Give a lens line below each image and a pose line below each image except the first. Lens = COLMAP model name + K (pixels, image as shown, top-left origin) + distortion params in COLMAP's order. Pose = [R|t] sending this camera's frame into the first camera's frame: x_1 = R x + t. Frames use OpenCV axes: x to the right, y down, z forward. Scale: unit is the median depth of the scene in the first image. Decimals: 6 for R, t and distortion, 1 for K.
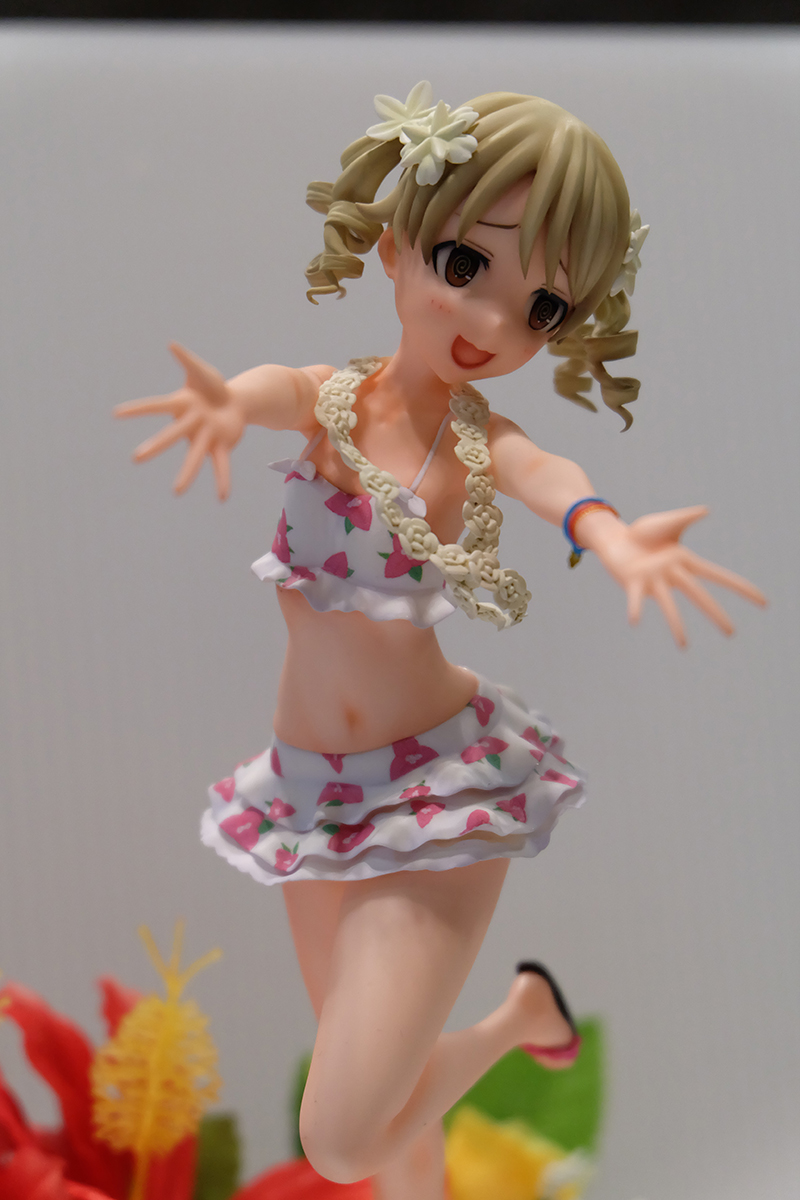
lens RADIAL K [[2616.7, 0, 398.9], [0, 2616.7, 601.2], [0, 0, 1]] dist [0.011433, 0.000000]
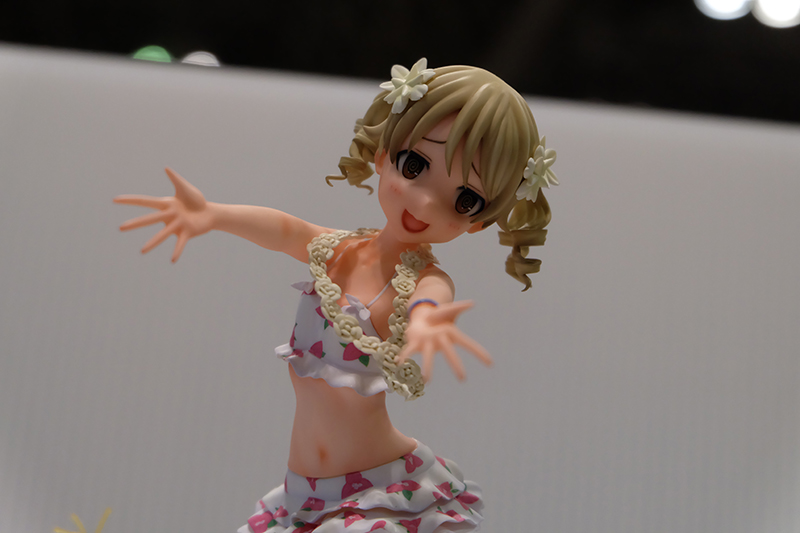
lens RADIAL K [[1744.5, 0, 400.4], [0, 1744.5, 265.4], [0, 0, 1]] dist [0.011433, 0.000000]
pose [[0.954284, 0.099408, -0.281888, 0.311342], [-0.149398, 0.975455, -0.161766, 0.098135], [0.258888, 0.196484, 0.945712, 0.022428]]
